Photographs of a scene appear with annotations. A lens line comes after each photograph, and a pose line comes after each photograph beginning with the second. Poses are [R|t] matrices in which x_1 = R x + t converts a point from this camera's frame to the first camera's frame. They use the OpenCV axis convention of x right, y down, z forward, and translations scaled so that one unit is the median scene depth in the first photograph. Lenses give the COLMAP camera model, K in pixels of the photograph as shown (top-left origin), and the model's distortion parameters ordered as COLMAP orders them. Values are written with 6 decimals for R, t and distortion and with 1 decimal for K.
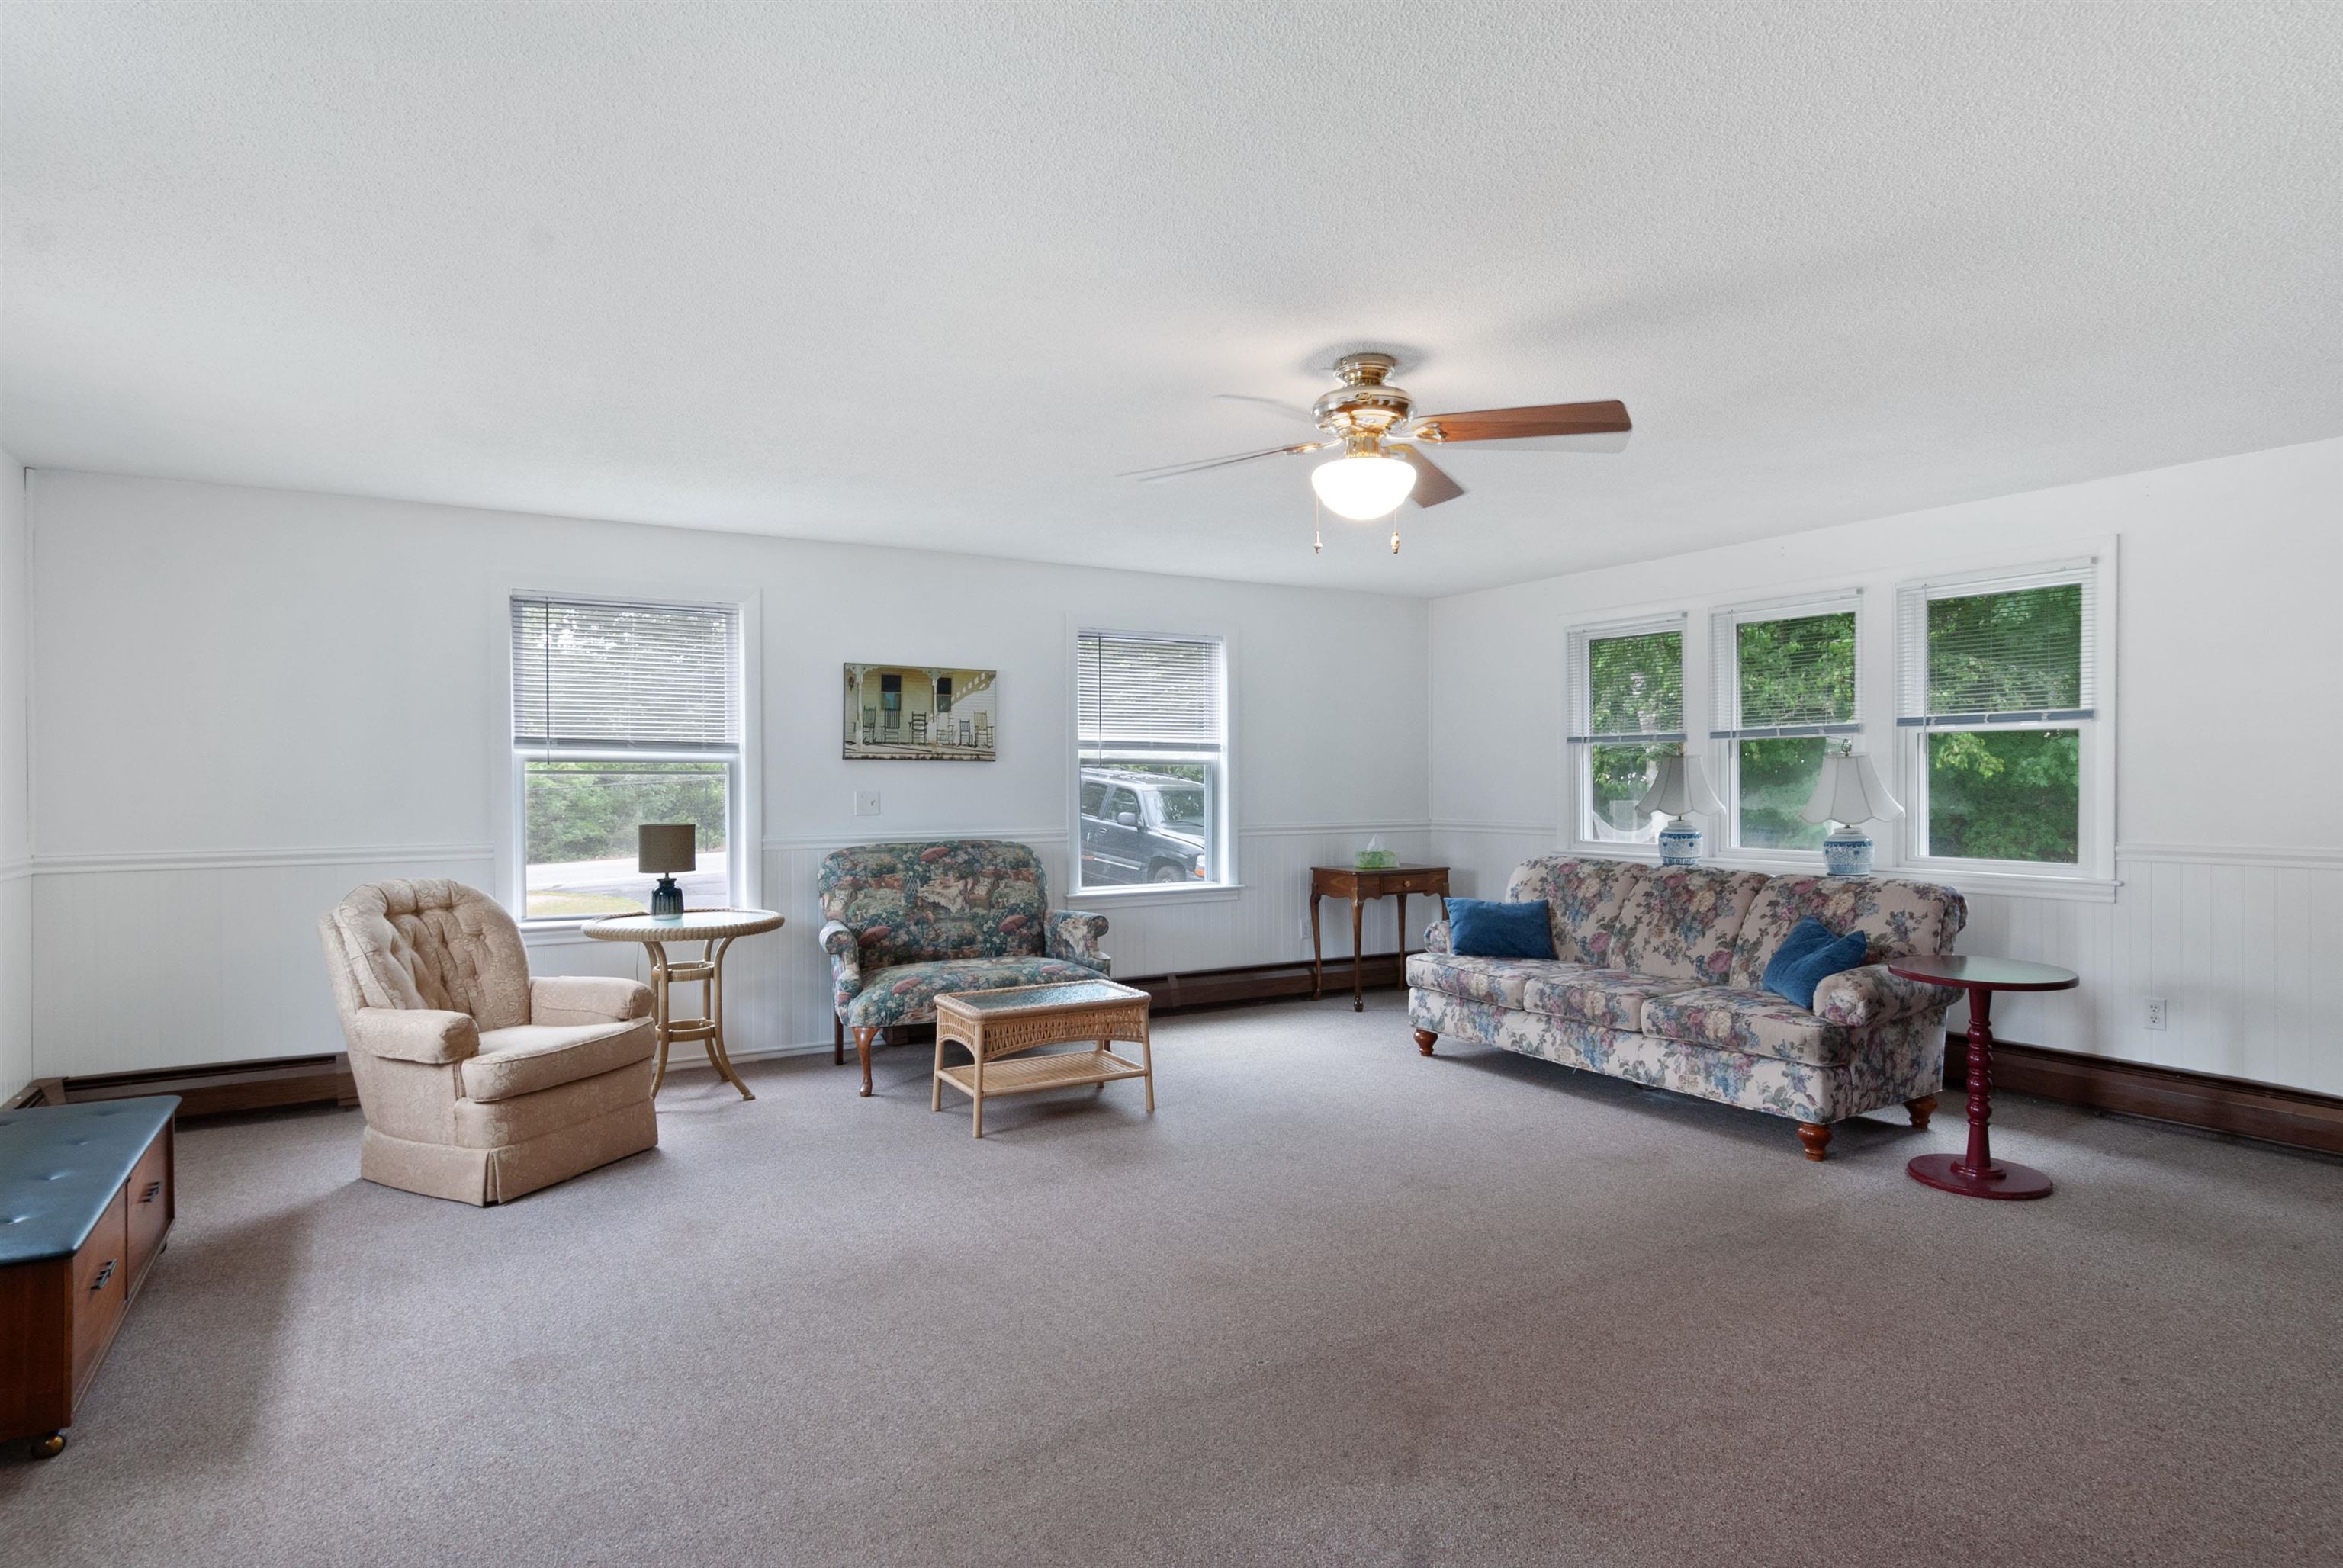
lens RADIAL K [[1267.4, 0, 1184.3], [0, 1267.4, 772.0], [0, 0, 1]] dist [-0.005680, -0.000448]
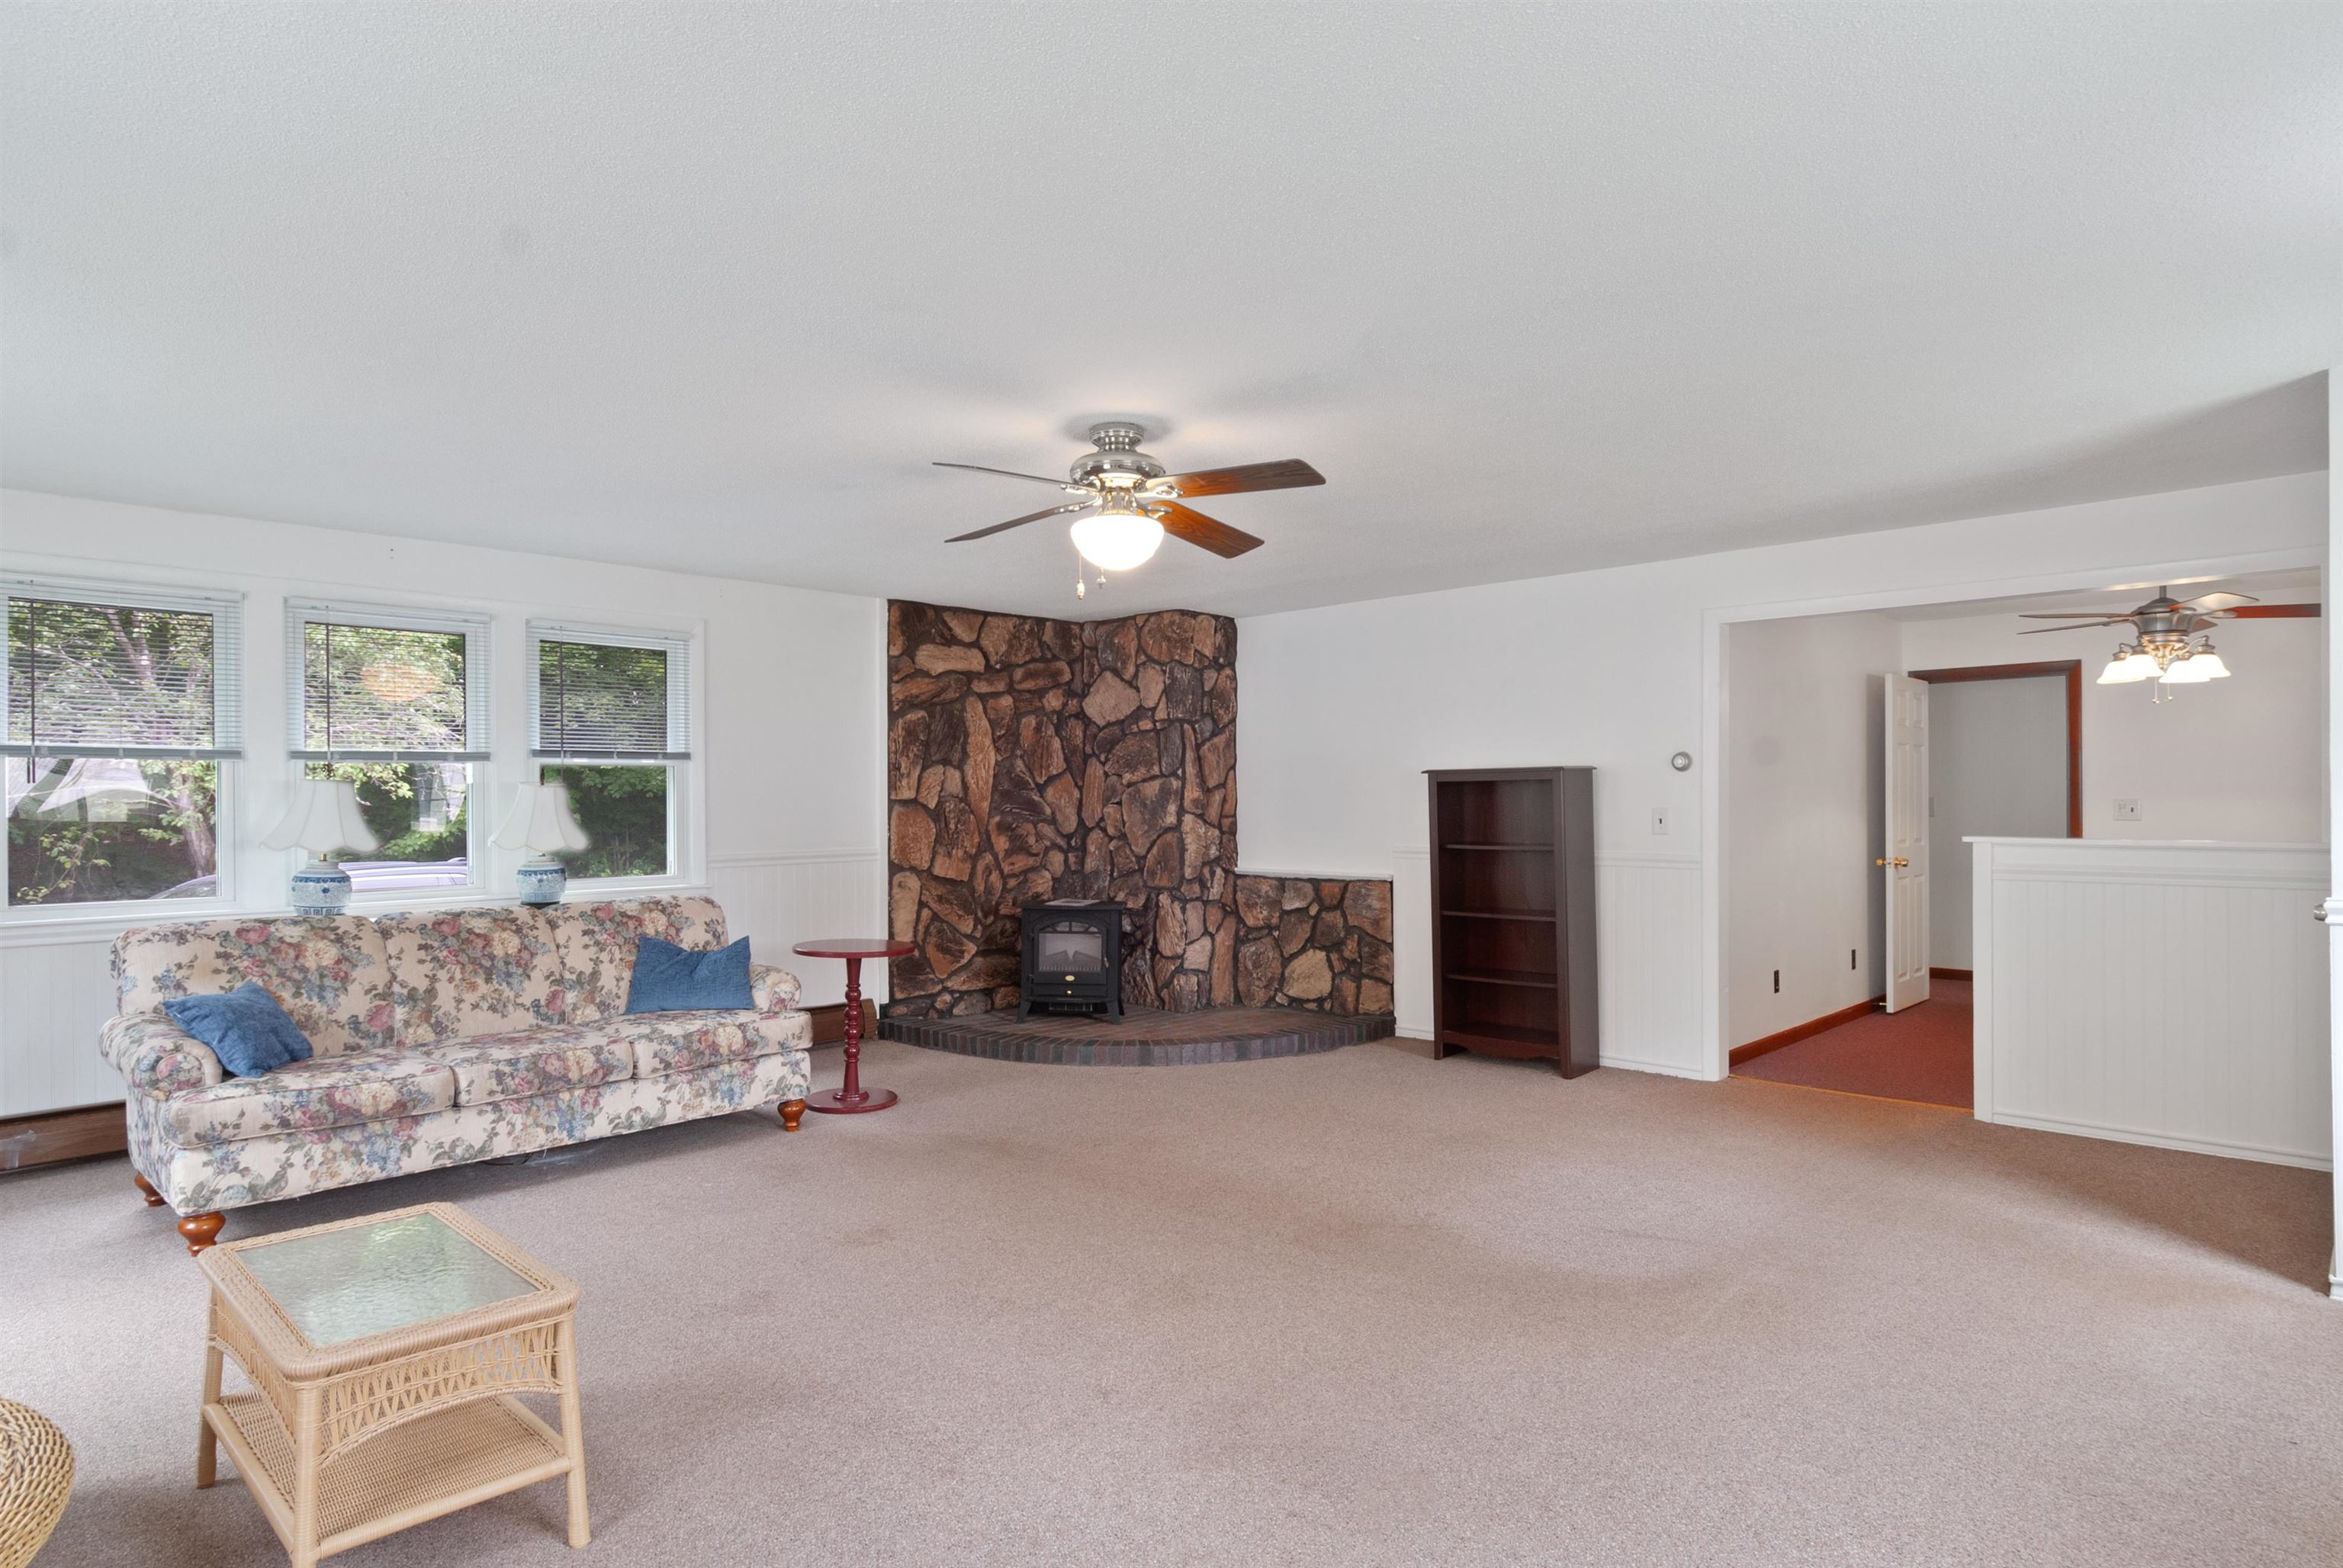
lens RADIAL K [[1267.4, 0, 1184.6], [0, 1267.4, 801.7], [0, 0, 1]] dist [-0.005680, -0.000448]
pose [[-0.257148, 0.003653, 0.966365, -0.633530], [0.001417, 0.999993, -0.003403, 0.005688], [-0.966371, 0.000494, -0.257151, 0.827127]]
